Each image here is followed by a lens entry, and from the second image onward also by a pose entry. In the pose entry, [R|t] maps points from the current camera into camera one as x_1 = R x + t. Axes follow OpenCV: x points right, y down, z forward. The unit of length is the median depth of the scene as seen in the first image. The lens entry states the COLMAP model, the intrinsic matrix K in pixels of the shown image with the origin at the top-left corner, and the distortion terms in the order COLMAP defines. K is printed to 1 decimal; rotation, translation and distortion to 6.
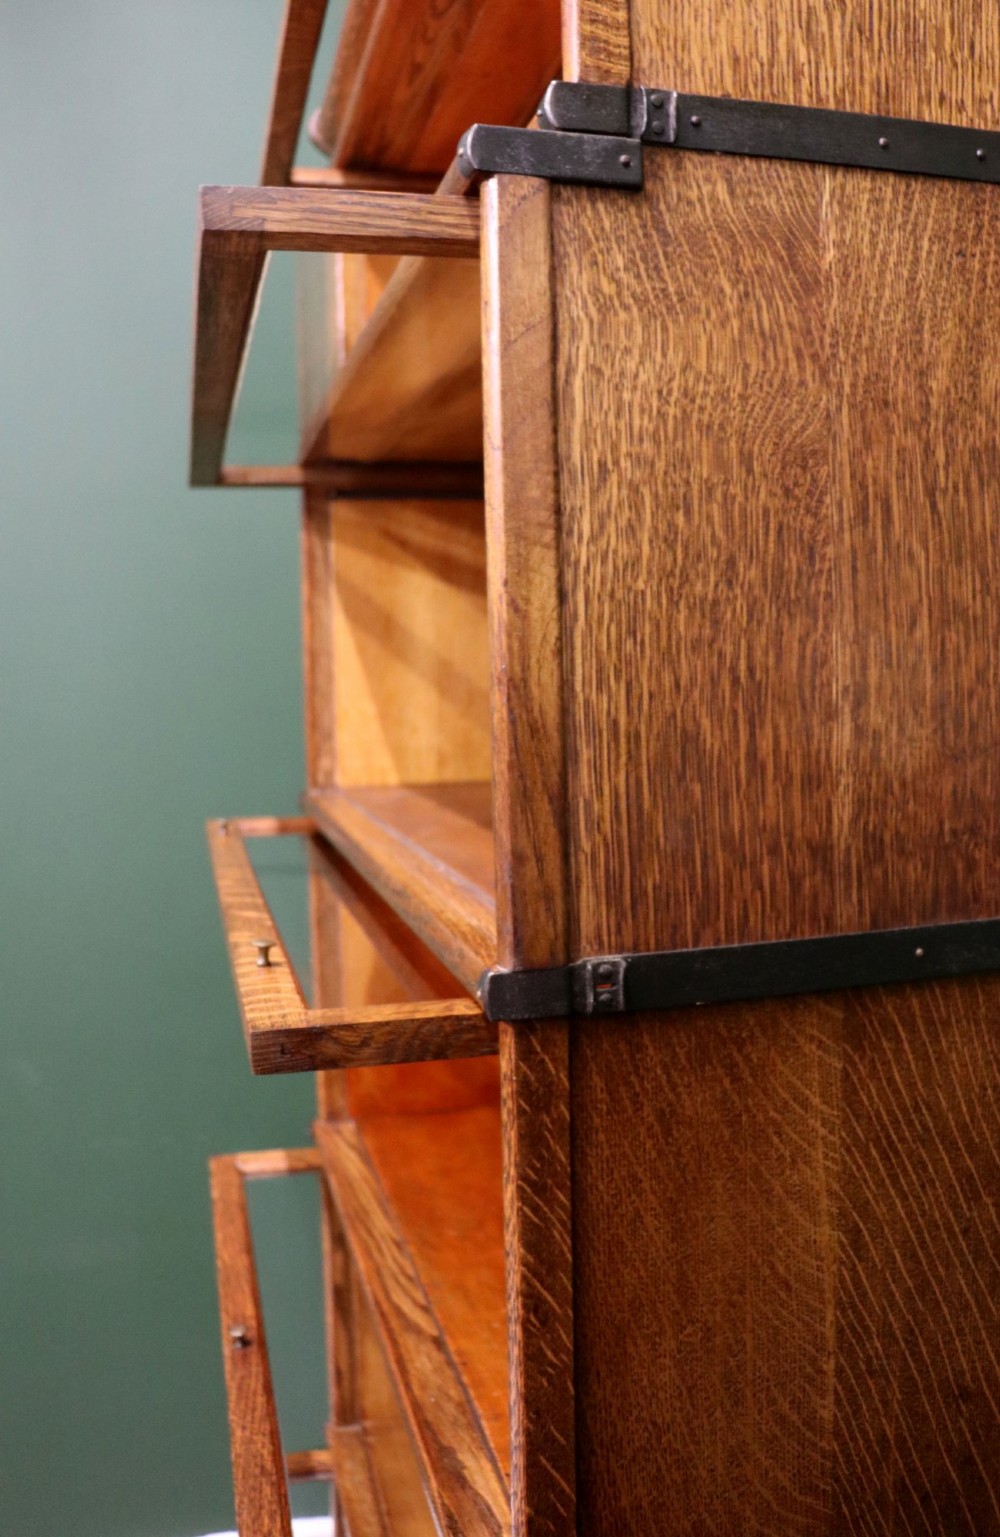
lens RADIAL K [[1322.3, 0, 533.6], [0, 1322.3, 730.5], [0, 0, 1]] dist [-0.196512, 0.157943]
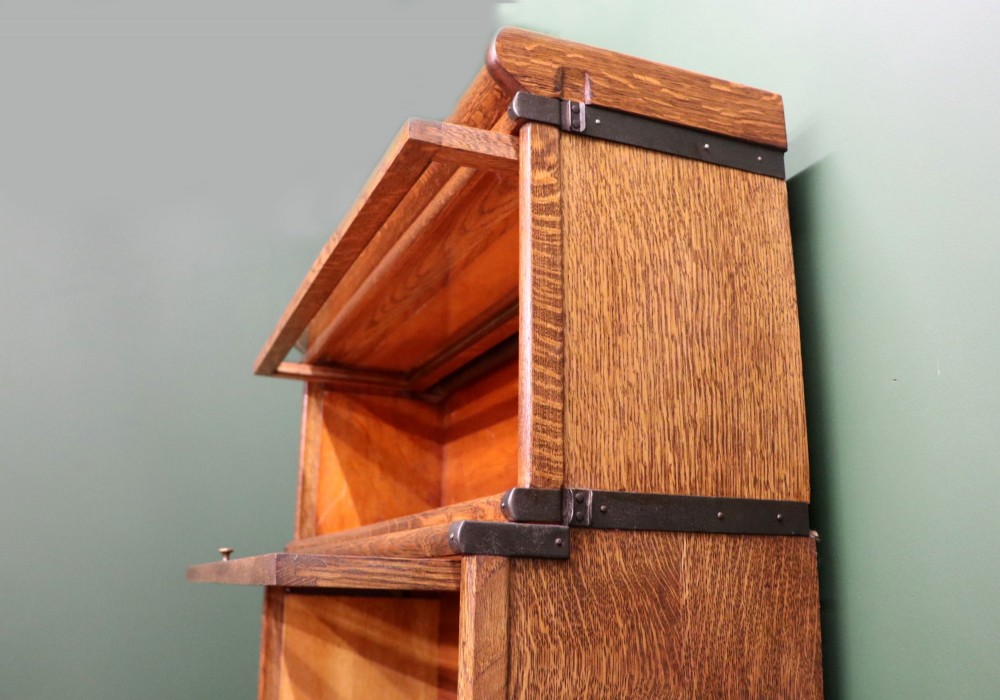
lens RADIAL K [[933.9, 0, 455.4], [0, 933.9, 349.5], [0, 0, 1]] dist [-0.180780, 0.150303]
pose [[0.995623, 0.067345, 0.064804, -0.127671], [-0.044224, 0.950314, -0.308135, -0.303891], [-0.082336, 0.303920, 0.949133, -0.084172]]
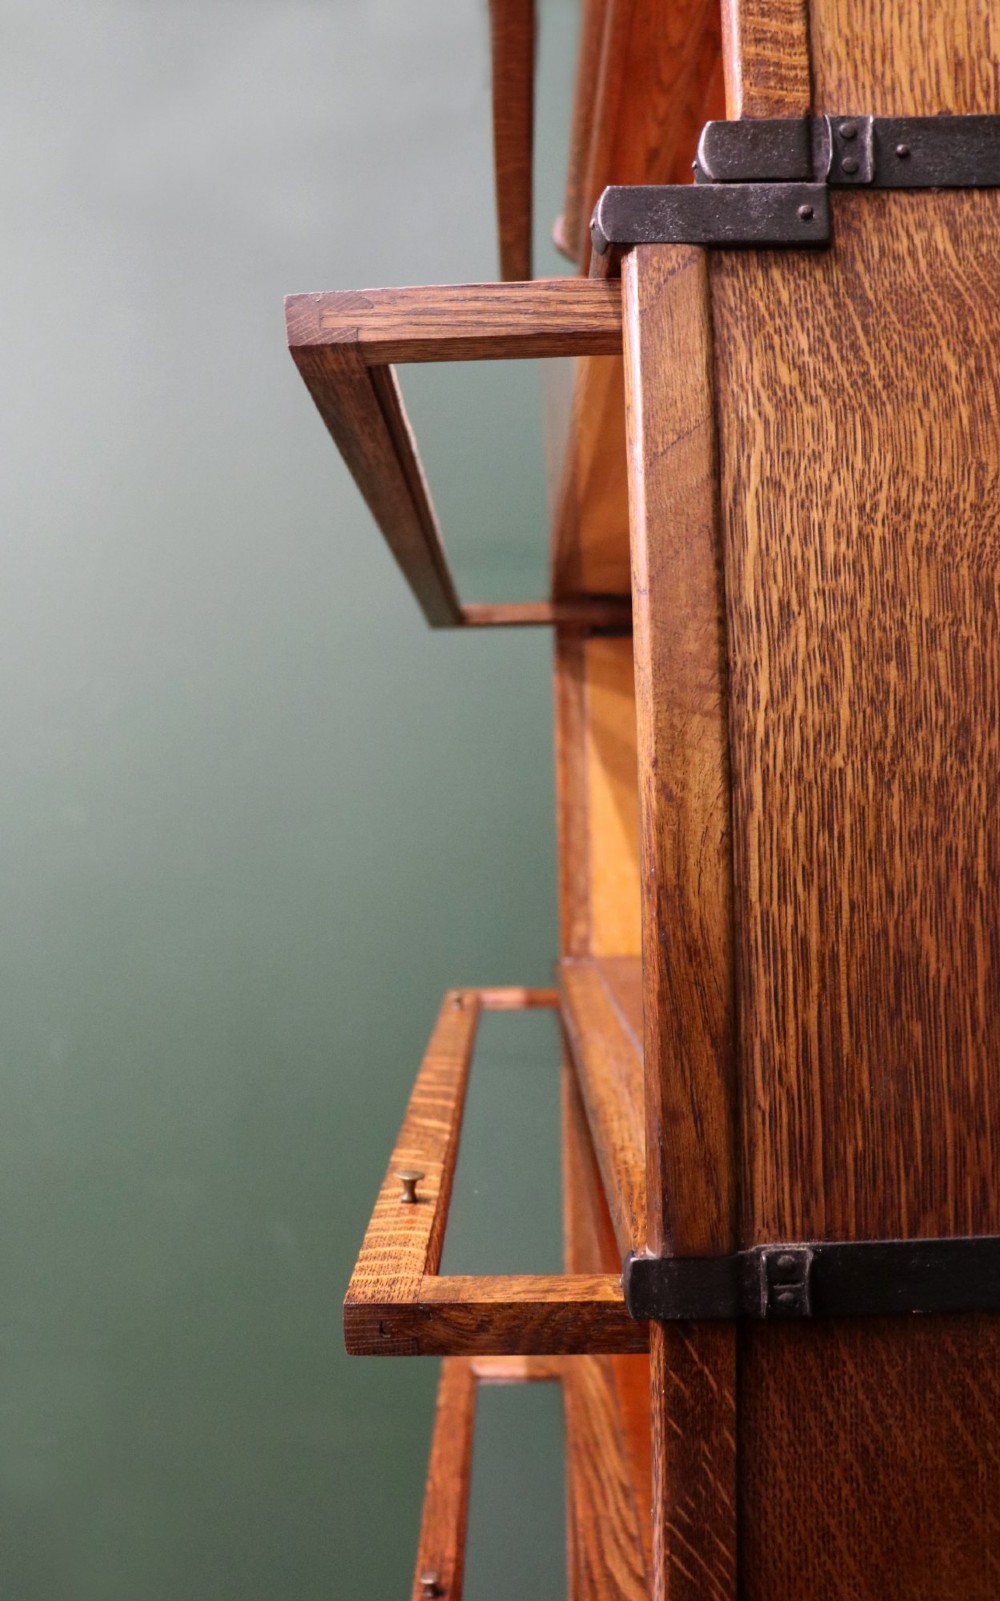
lens RADIAL K [[1370.4, 0, 450.4], [0, 1370.4, 797.8], [0, 0, 1]] dist [-0.188424, 0.143802]
pose [[0.952156, -0.003412, -0.305593, 0.103364], [-0.011311, 0.998859, -0.046396, -0.049158], [0.305403, 0.047632, 0.951031, 0.183354]]
